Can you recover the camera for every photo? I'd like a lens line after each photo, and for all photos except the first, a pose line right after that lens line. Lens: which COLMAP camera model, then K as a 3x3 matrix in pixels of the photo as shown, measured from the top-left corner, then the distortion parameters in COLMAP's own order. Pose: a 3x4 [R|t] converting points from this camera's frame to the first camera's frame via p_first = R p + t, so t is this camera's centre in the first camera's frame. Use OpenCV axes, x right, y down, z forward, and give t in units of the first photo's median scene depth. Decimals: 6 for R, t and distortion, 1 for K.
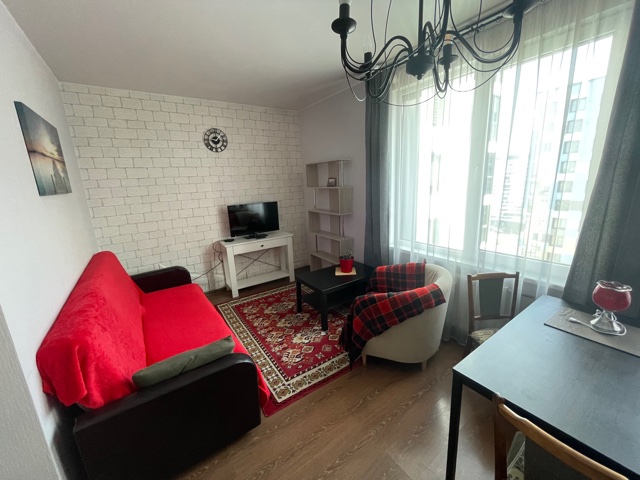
lens RADIAL K [[258.6, 0, 320.3], [0, 258.6, 237.5], [0, 0, 1]] dist [-0.006981, 0.000850]
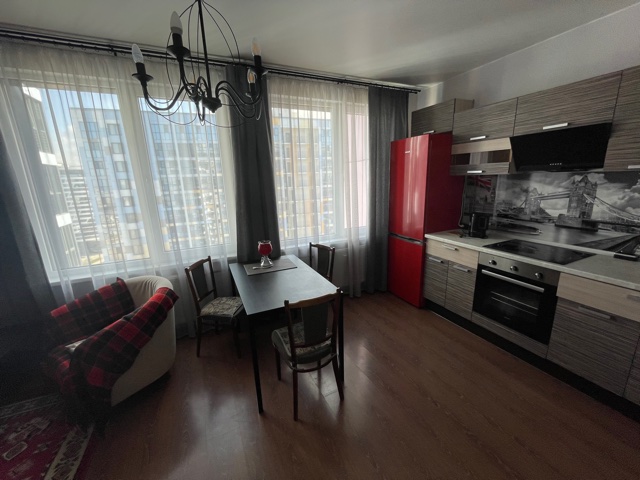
lens RADIAL K [[258.6, 0, 320.2], [0, 258.6, 237.3], [0, 0, 1]] dist [-0.006981, 0.000850]
pose [[0.181182, -0.179165, 0.966992, -0.265371], [0.239965, 0.961600, 0.133204, -0.002512], [-0.953724, 0.207910, 0.217218, 0.070186]]
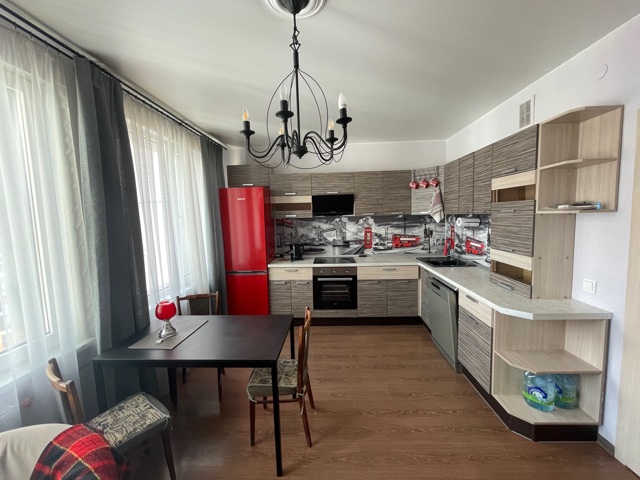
lens RADIAL K [[258.6, 0, 319.8], [0, 258.6, 236.2], [0, 0, 1]] dist [-0.006981, 0.000850]
pose [[-0.789963, 0.018760, 0.612867, -0.181415], [0.196422, 0.954599, 0.223961, -0.131813], [-0.580841, 0.297301, -0.757783, 0.610767]]
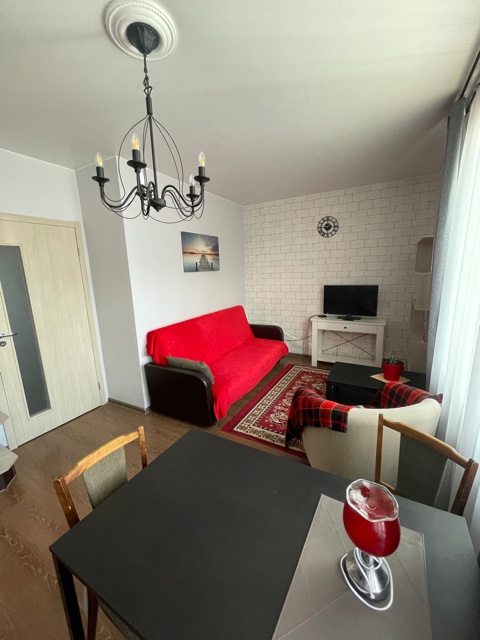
lens RADIAL K [[258.6, 0, 241.9], [0, 258.6, 319.4], [0, 0, 1]] dist [-0.006981, 0.000850]
pose [[0.437890, 0.201164, -0.876234, 0.571924], [-0.180272, 0.974497, 0.133633, -0.073015], [0.880769, 0.099444, 0.462987, 0.209808]]
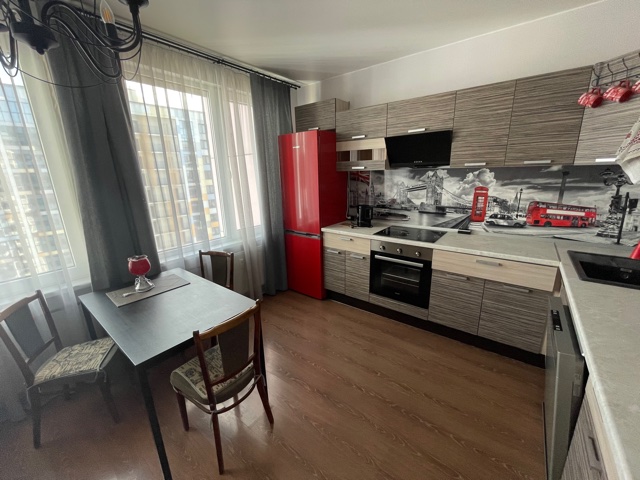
lens RADIAL K [[258.6, 0, 320.6], [0, 258.6, 237.3], [0, 0, 1]] dist [-0.006981, 0.000850]
pose [[-0.290000, -0.182607, 0.939444, -0.200903], [0.249983, 0.933095, 0.258540, -0.015514], [-0.923801, 0.309822, -0.224949, 0.139218]]
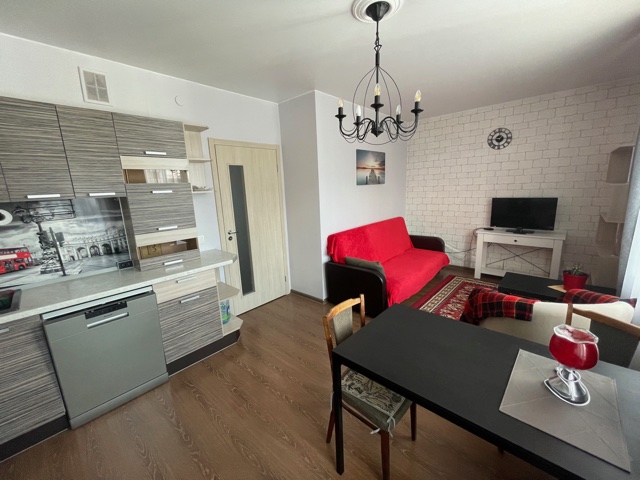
lens RADIAL K [[258.6, 0, 319.3], [0, 258.6, 237.1], [0, 0, 1]] dist [-0.006981, 0.000850]
pose [[0.215357, 0.223146, -0.950698, 0.662015], [-0.180778, 0.965825, 0.185746, -0.034750], [0.959657, 0.131864, 0.248337, 0.034221]]
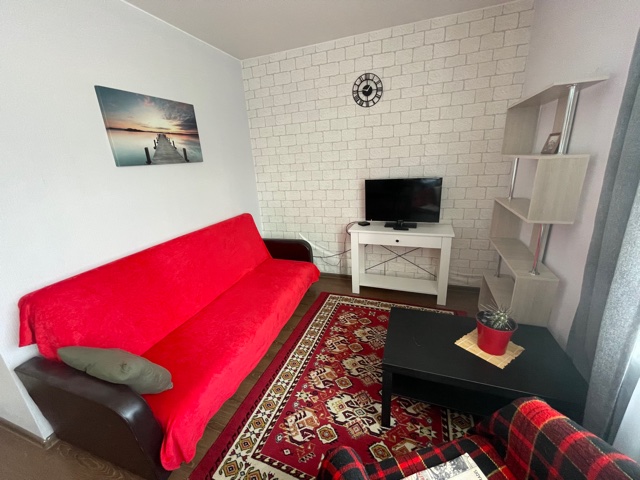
lens RADIAL K [[258.6, 0, 320.6], [0, 258.6, 237.7], [0, 0, 1]] dist [-0.006981, 0.000850]
pose [[0.579650, 0.251726, -0.775010, 0.235214], [-0.145651, 0.967779, 0.205401, -0.108249], [0.801743, -0.006180, 0.597637, 0.498231]]
